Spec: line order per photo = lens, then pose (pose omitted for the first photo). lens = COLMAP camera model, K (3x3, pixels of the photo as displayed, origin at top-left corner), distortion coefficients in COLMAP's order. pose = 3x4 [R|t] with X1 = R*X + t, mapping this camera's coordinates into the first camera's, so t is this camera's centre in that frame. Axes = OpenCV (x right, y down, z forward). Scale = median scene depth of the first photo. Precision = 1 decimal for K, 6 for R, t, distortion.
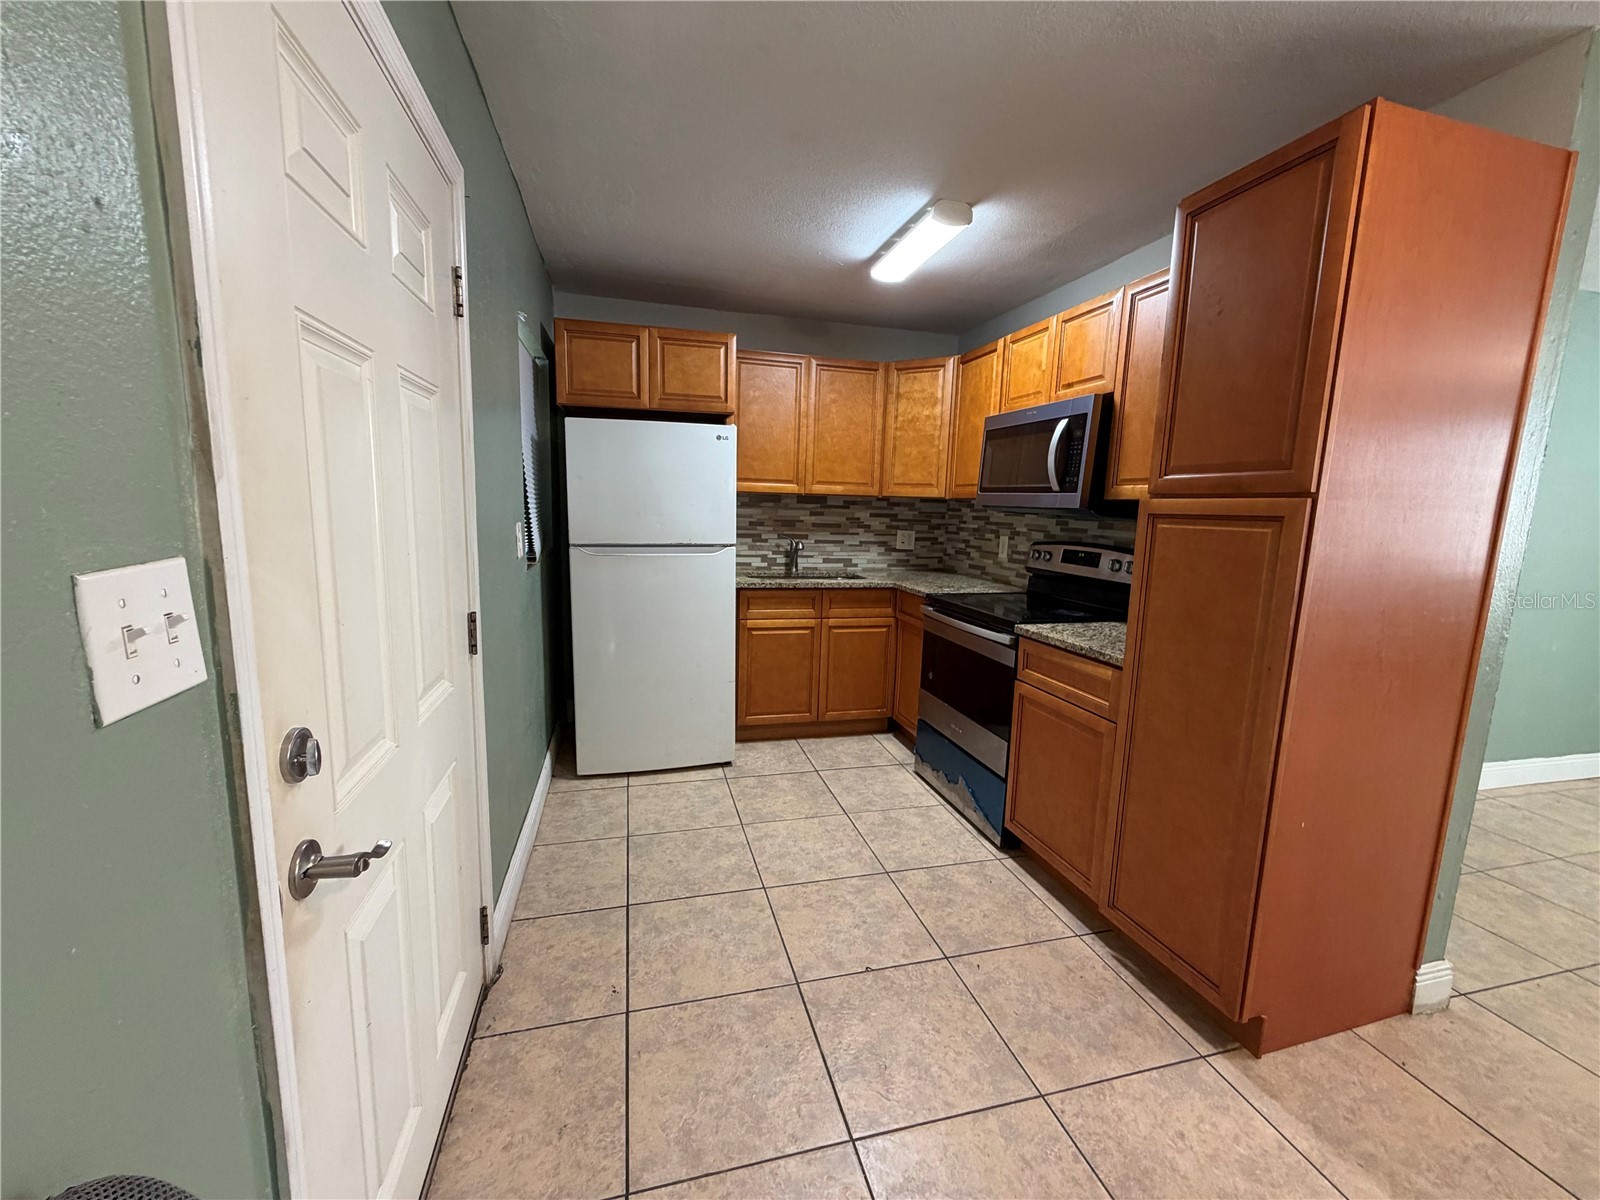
lens RADIAL K [[641.4, 0, 793.7], [0, 641.4, 603.6], [0, 0, 1]] dist [-0.002624, 0.000977]
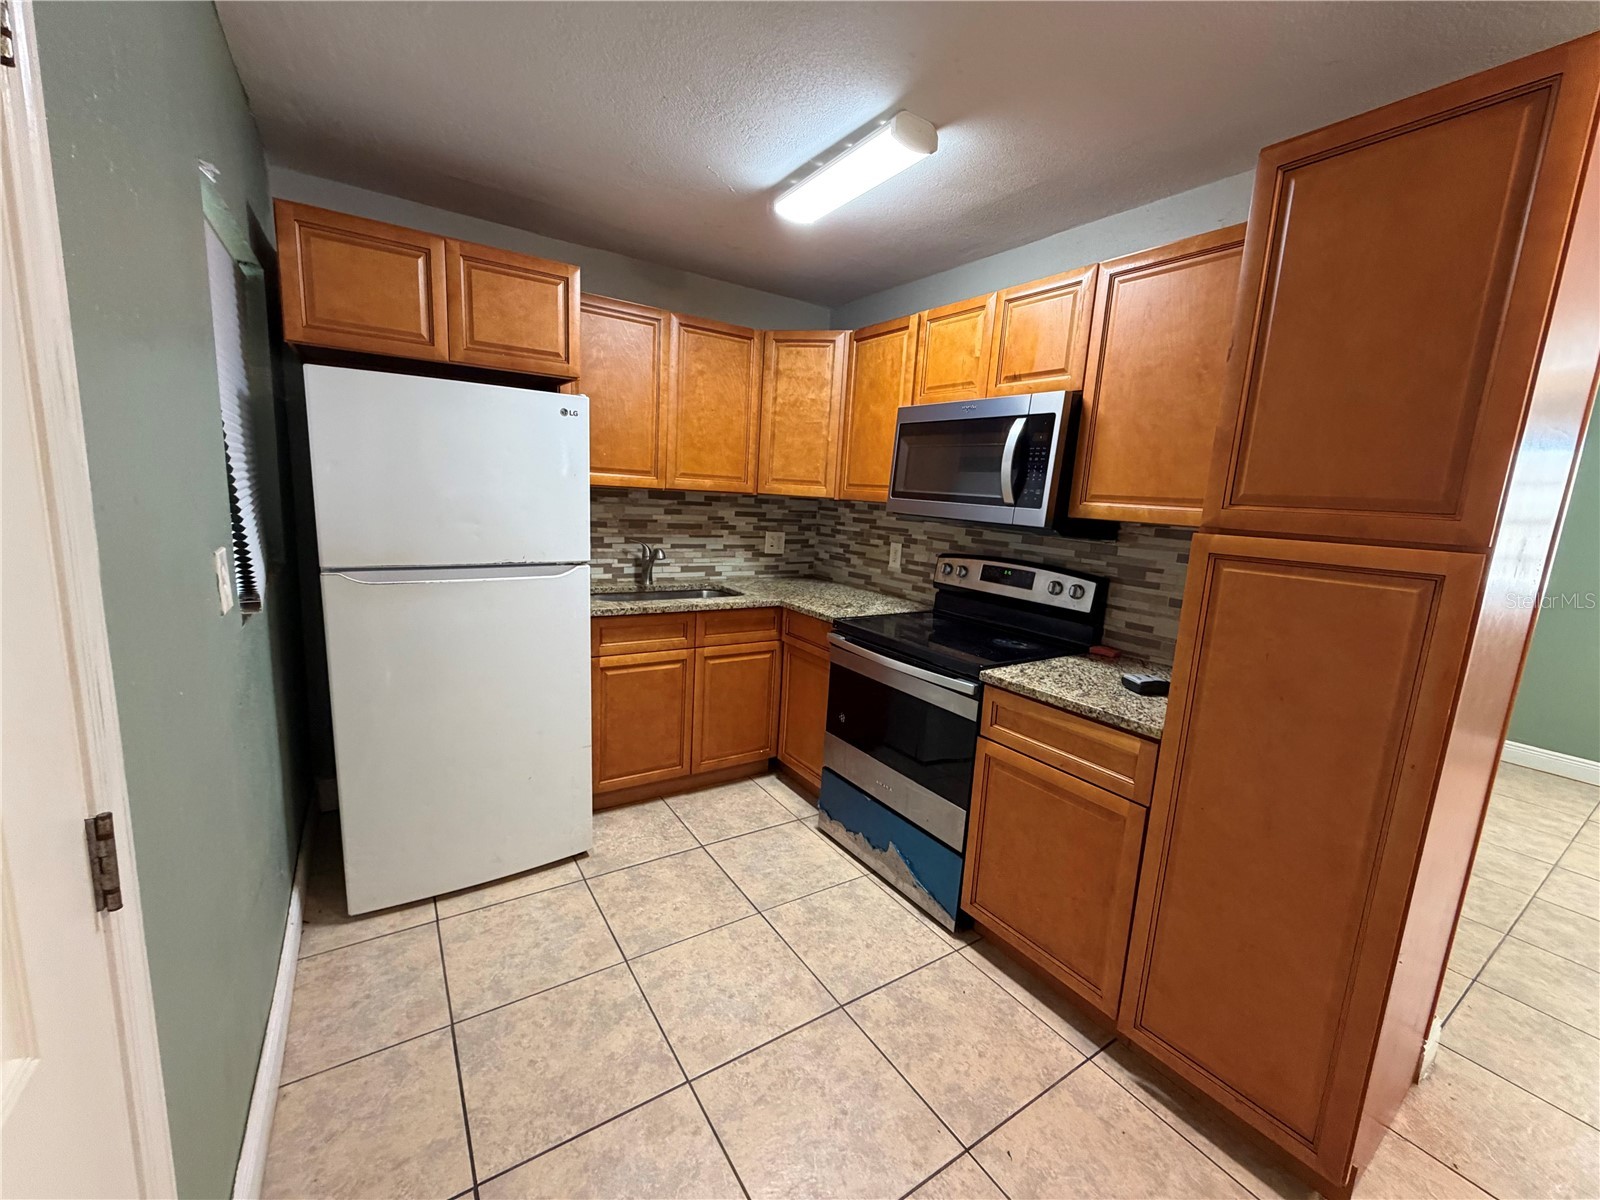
lens RADIAL K [[641.4, 0, 795.4], [0, 641.4, 601.9], [0, 0, 1]] dist [-0.002624, 0.000977]
pose [[0.947240, -0.030686, 0.319054, -0.115811], [0.020489, 0.999168, 0.035268, -0.076285], [-0.319871, -0.026870, 0.947080, 0.267575]]
